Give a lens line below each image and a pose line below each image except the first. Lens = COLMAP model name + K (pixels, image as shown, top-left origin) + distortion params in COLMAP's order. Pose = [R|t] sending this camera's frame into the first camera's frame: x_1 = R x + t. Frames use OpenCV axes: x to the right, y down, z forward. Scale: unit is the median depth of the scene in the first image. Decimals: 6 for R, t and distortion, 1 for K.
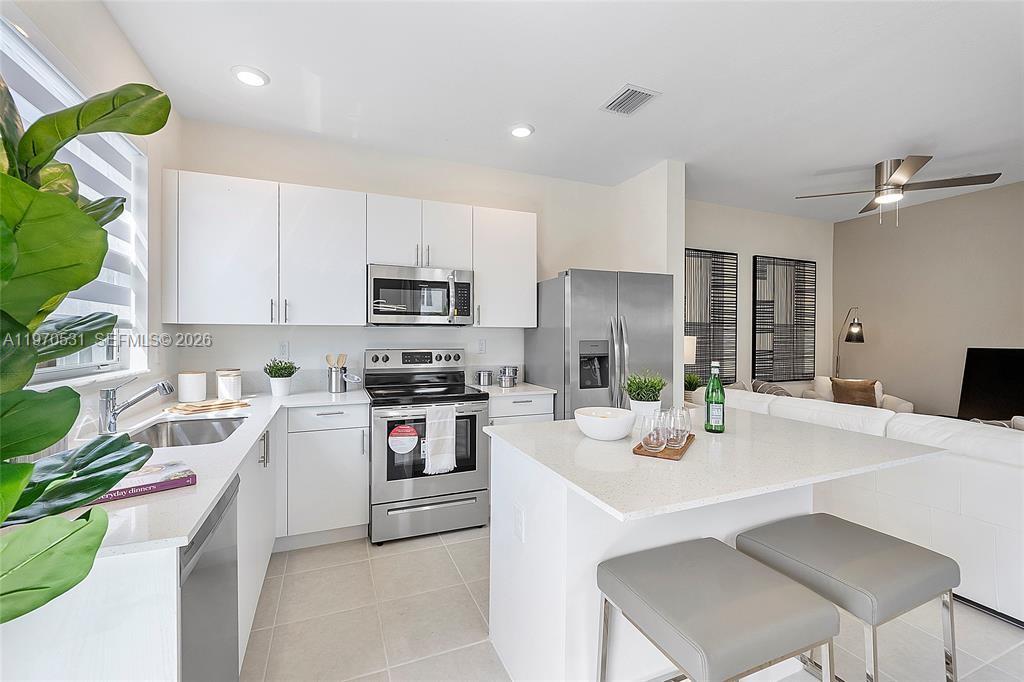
lens RADIAL K [[436.3, 0, 512.9], [0, 436.3, 340.1], [0, 0, 1]] dist [-0.001975, -0.000169]
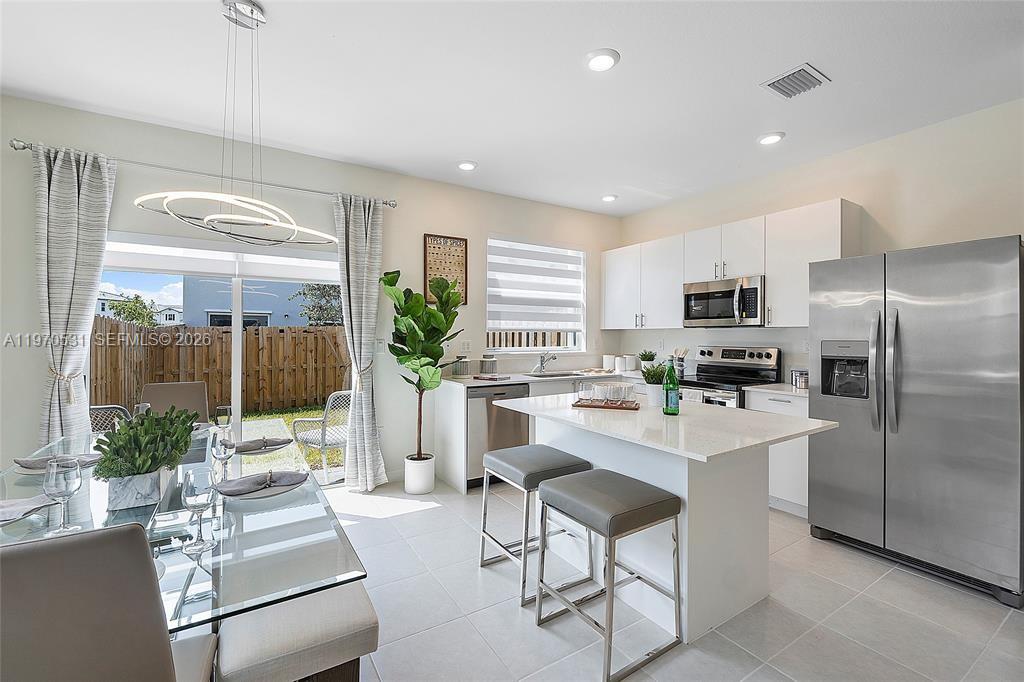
lens RADIAL K [[436.3, 0, 513.4], [0, 436.3, 331.8], [0, 0, 1]] dist [-0.001975, -0.000169]
pose [[0.168452, -0.006965, -0.985685, 0.608112], [-0.008781, 0.999925, -0.008566, -0.003353], [0.985671, 0.010099, 0.168378, 0.144228]]
